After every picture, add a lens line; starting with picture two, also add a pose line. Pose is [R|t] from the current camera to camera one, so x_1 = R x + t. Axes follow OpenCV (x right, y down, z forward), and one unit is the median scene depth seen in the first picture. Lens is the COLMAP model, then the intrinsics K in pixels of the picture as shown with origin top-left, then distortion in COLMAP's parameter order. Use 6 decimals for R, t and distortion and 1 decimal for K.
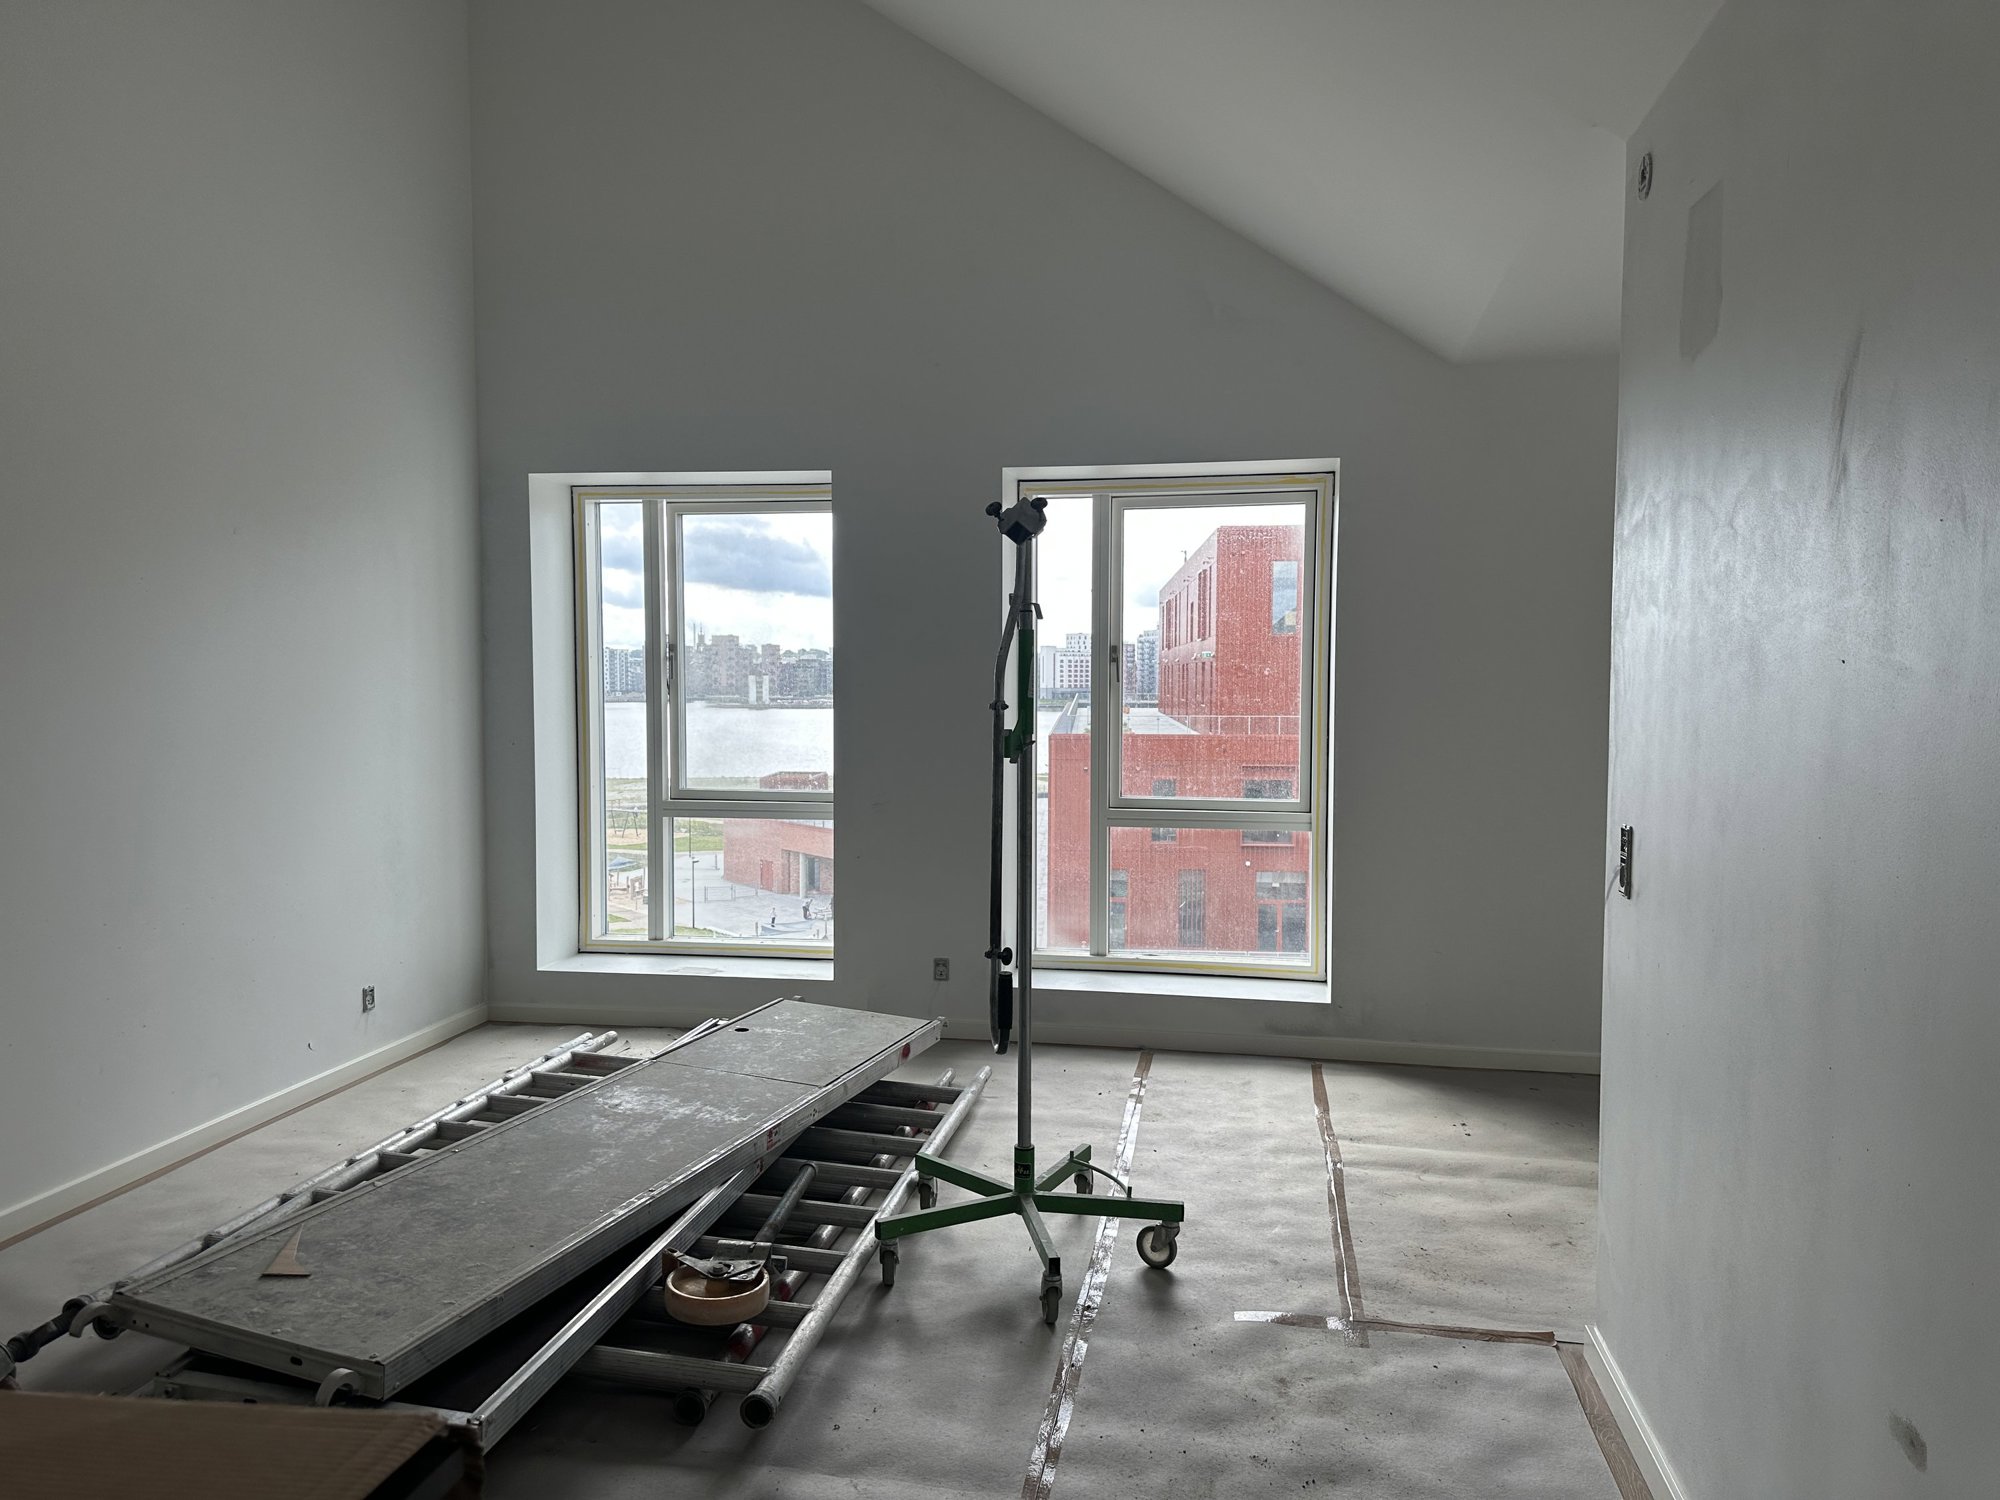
lens RADIAL K [[1390.2, 0, 1002.7], [0, 1390.2, 752.5], [0, 0, 1]] dist [0.008171, -0.005094]
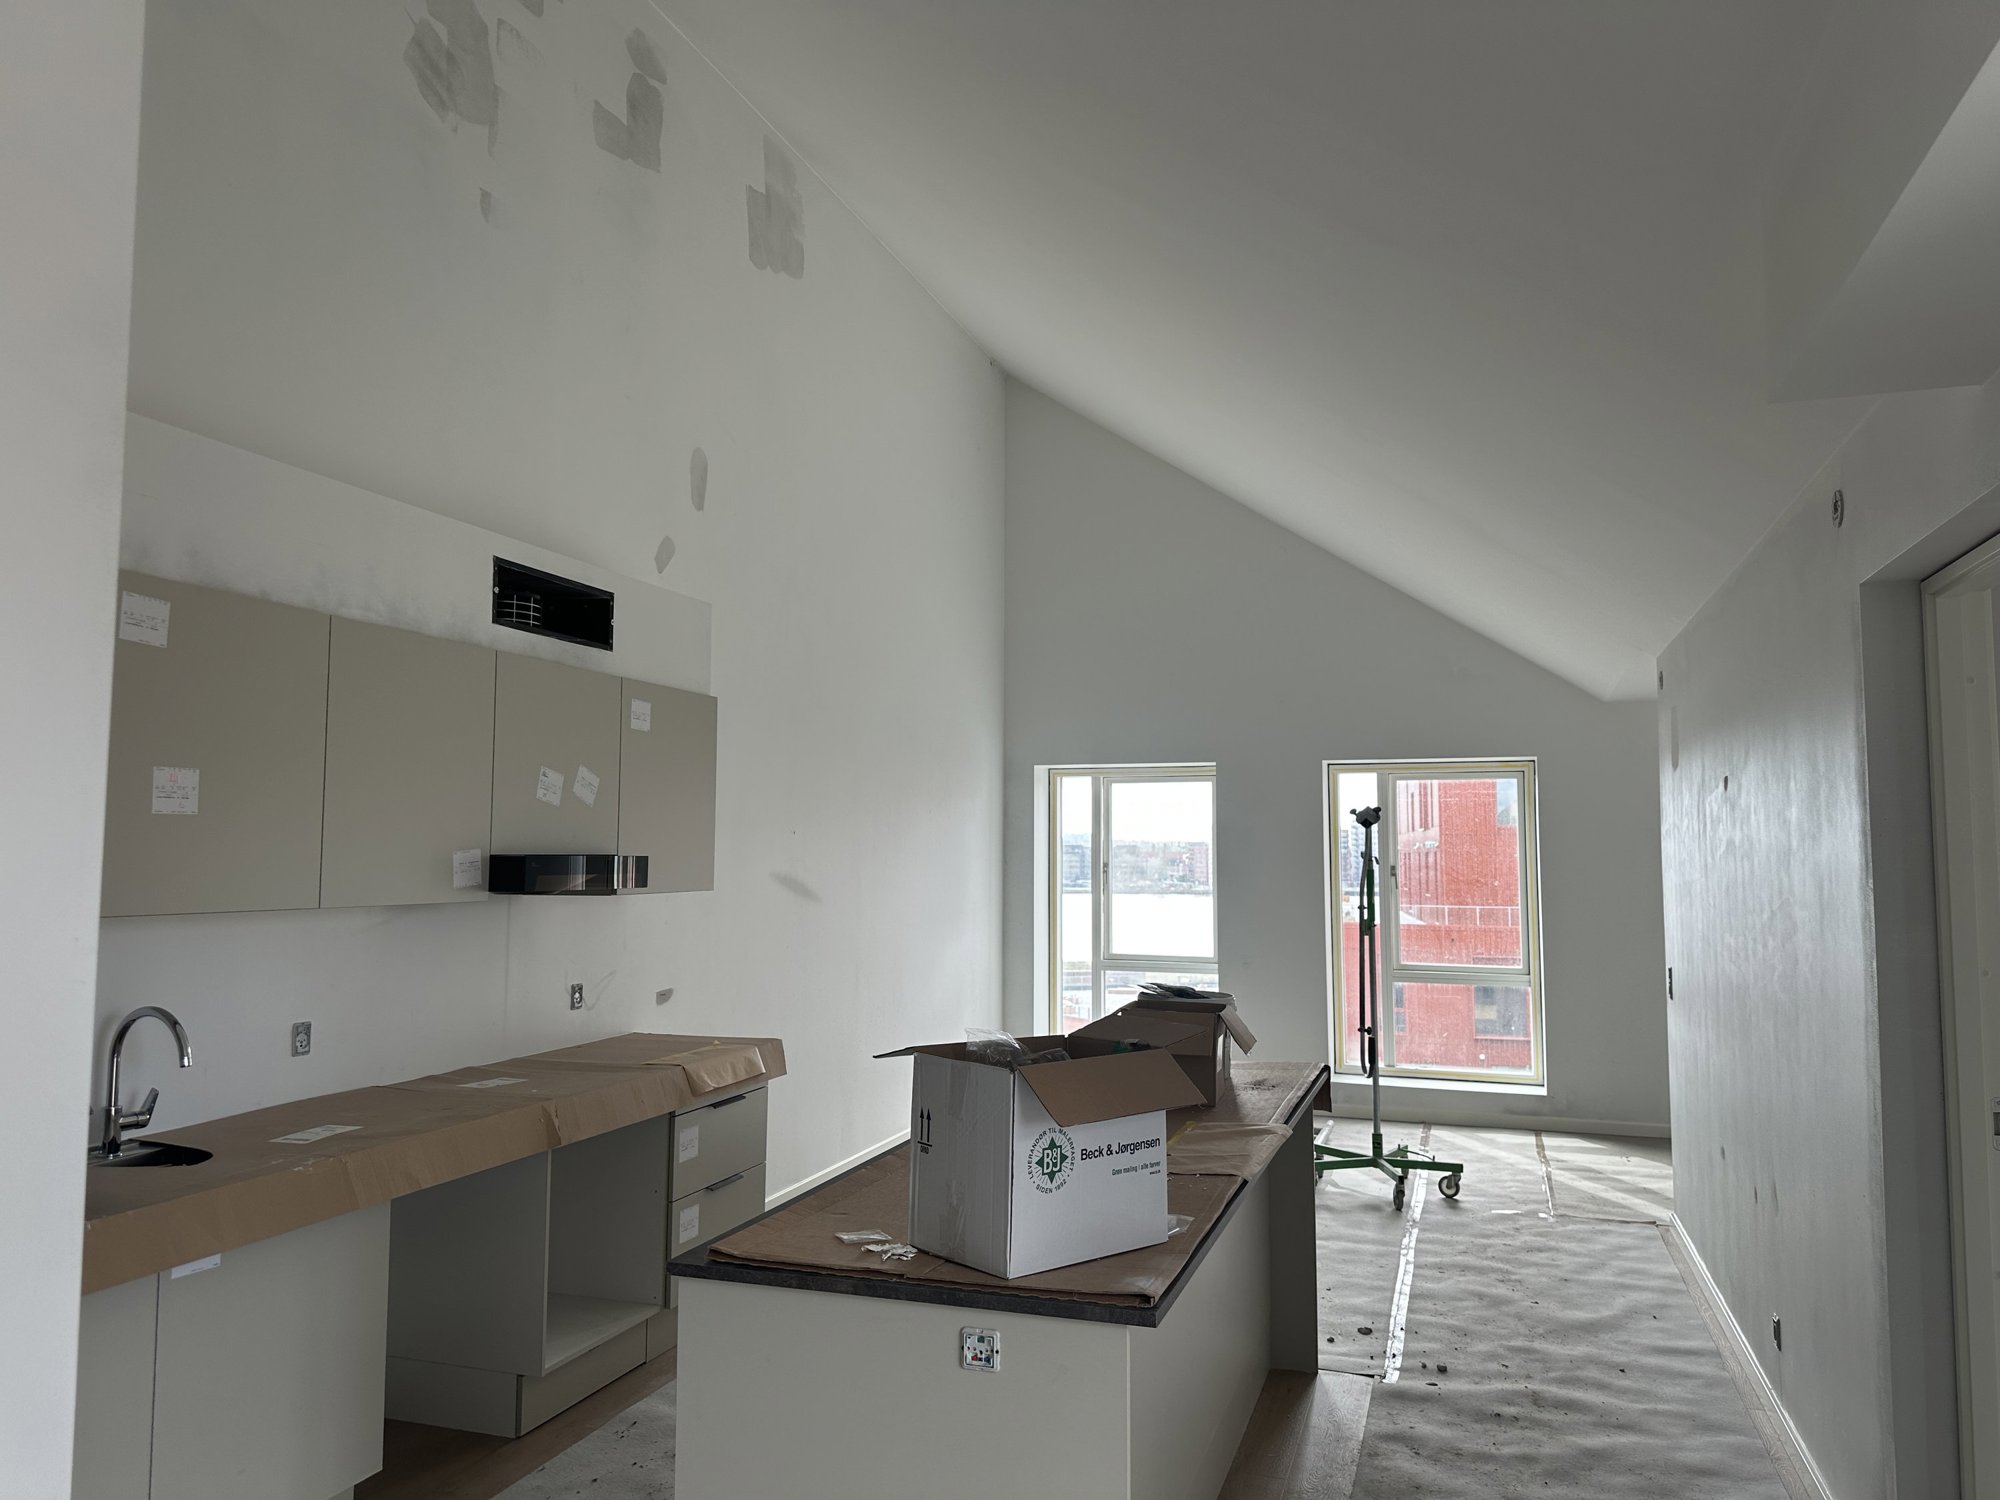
lens RADIAL K [[1390.2, 0, 993.2], [0, 1390.2, 743.4], [0, 0, 1]] dist [0.008171, -0.005094]
pose [[0.987816, -0.009051, -0.155362, -0.135690], [-0.012748, 0.990246, -0.138744, 0.011612], [0.155103, 0.139034, 0.978066, -0.700207]]
